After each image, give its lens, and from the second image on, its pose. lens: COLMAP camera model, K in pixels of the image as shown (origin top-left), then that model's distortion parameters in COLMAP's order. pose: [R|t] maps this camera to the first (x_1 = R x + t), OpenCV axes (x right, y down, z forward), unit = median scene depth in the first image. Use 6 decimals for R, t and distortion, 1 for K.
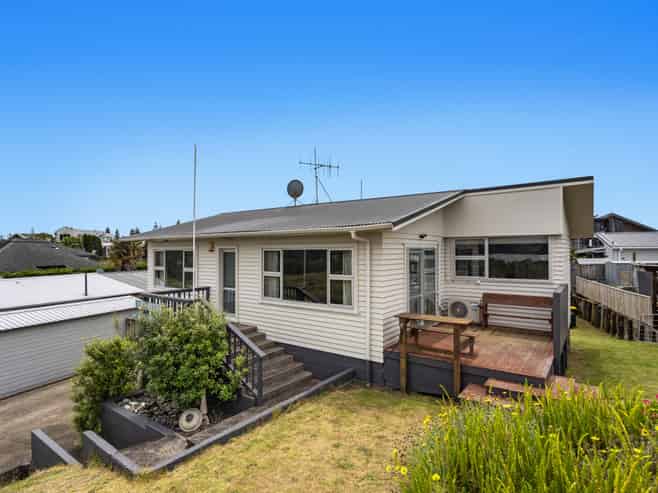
lens RADIAL K [[355.0, 0, 329.1], [0, 355.0, 248.8], [0, 0, 1]] dist [-0.005190, -0.000509]
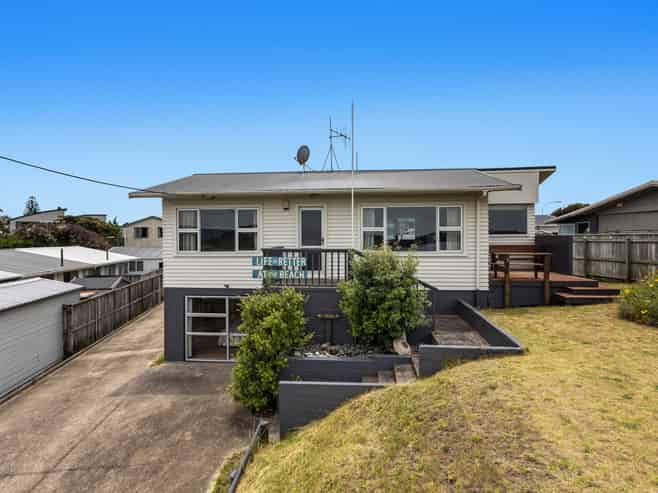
lens RADIAL K [[372.3, 0, 329.0], [0, 372.3, 243.4], [0, 0, 1]] dist [-0.000823, -0.000001]
pose [[0.865241, -0.014482, 0.501147, -0.874228], [0.002263, 0.999685, 0.024982, 0.086177], [-0.501351, -0.020481, 0.865002, 0.064761]]
